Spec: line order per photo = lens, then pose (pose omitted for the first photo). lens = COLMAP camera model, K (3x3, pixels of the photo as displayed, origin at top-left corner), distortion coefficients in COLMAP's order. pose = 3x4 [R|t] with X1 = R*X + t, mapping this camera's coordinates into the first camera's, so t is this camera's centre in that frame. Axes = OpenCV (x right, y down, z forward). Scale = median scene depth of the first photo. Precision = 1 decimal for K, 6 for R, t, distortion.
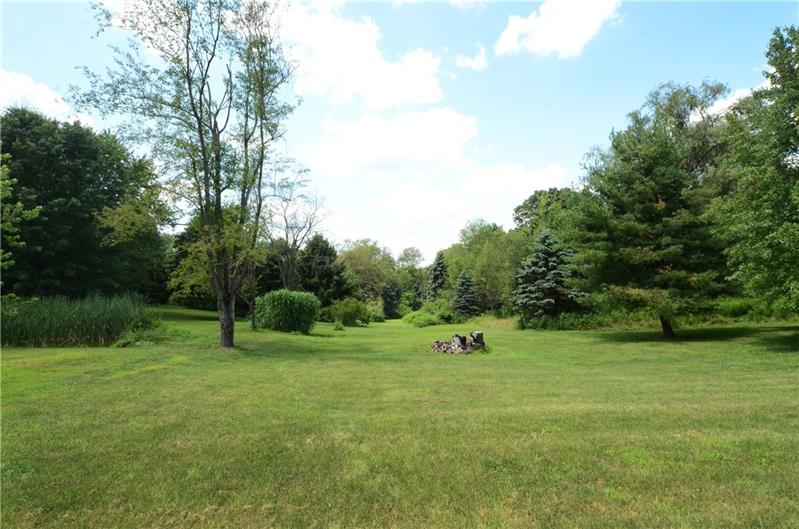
lens RADIAL K [[417.1, 0, 393.8], [0, 417.1, 273.9], [0, 0, 1]] dist [-0.011153, 0.000520]
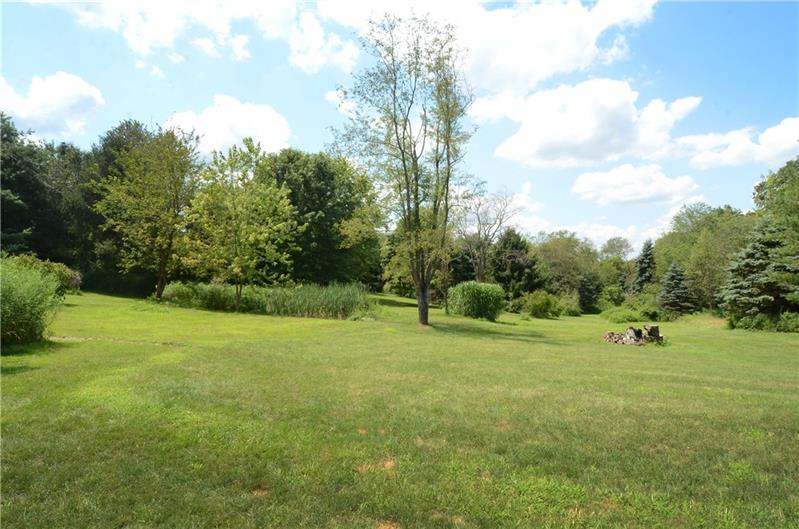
lens RADIAL K [[417.1, 0, 400.2], [0, 417.1, 264.9], [0, 0, 1]] dist [-0.011153, 0.000520]
pose [[0.898212, -0.004239, -0.439542, 0.062219], [0.002684, 0.999988, -0.004161, -0.002641], [0.439554, 0.002558, 0.898212, -0.114855]]
